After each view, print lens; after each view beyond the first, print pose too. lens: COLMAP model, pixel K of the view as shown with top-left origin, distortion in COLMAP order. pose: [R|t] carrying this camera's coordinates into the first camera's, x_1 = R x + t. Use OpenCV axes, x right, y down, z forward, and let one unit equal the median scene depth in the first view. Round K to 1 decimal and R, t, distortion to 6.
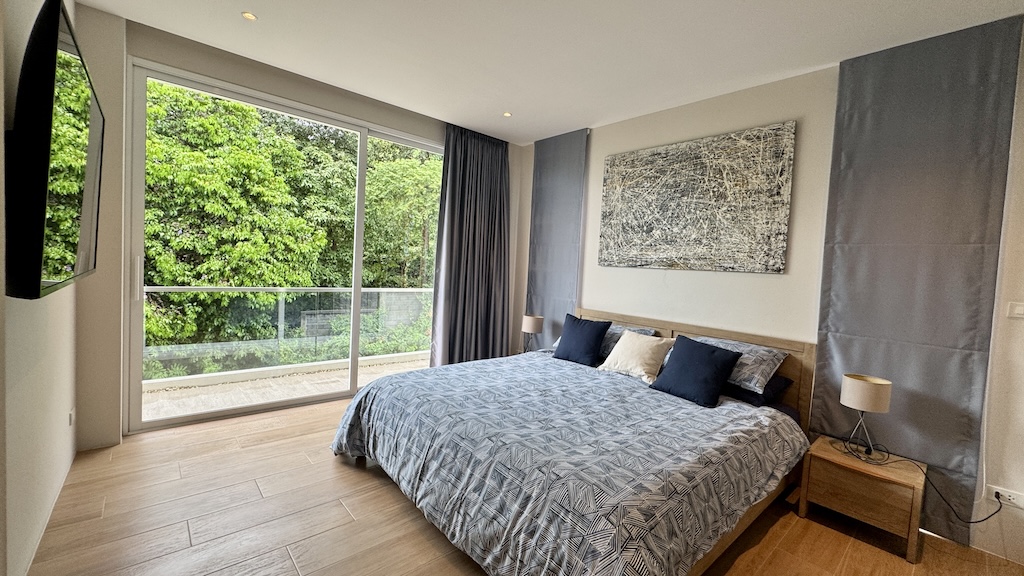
lens RADIAL K [[409.3, 0, 508.8], [0, 409.3, 284.3], [0, 0, 1]] dist [-0.000014, -0.000588]
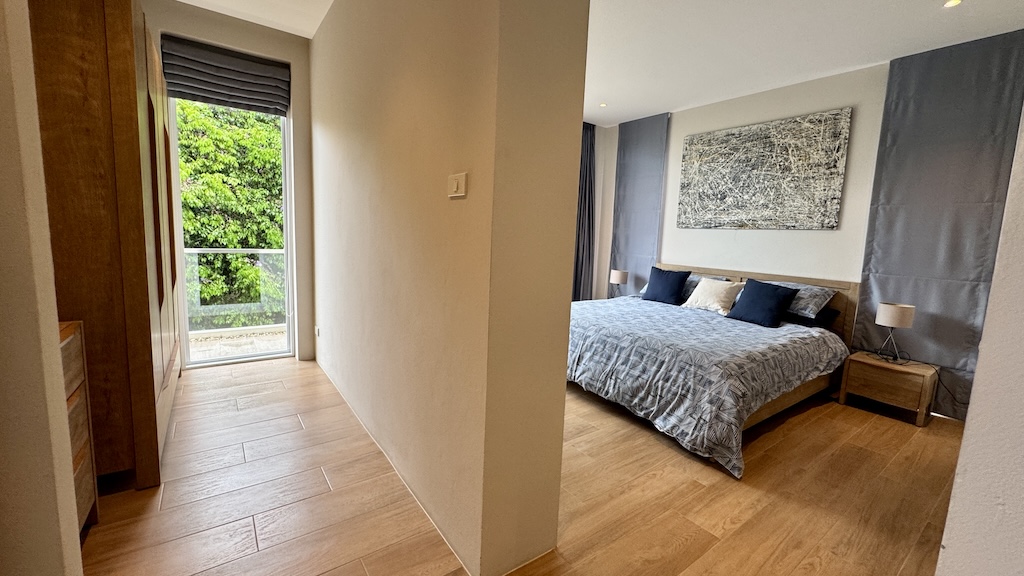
lens RADIAL K [[409.3, 0, 510.9], [0, 409.3, 284.4], [0, 0, 1]] dist [-0.000014, -0.000588]
pose [[0.995567, -0.005008, -0.093927, -0.256070], [0.011752, 0.997380, 0.071378, 0.047021], [0.093323, -0.072166, 0.993017, -0.435322]]
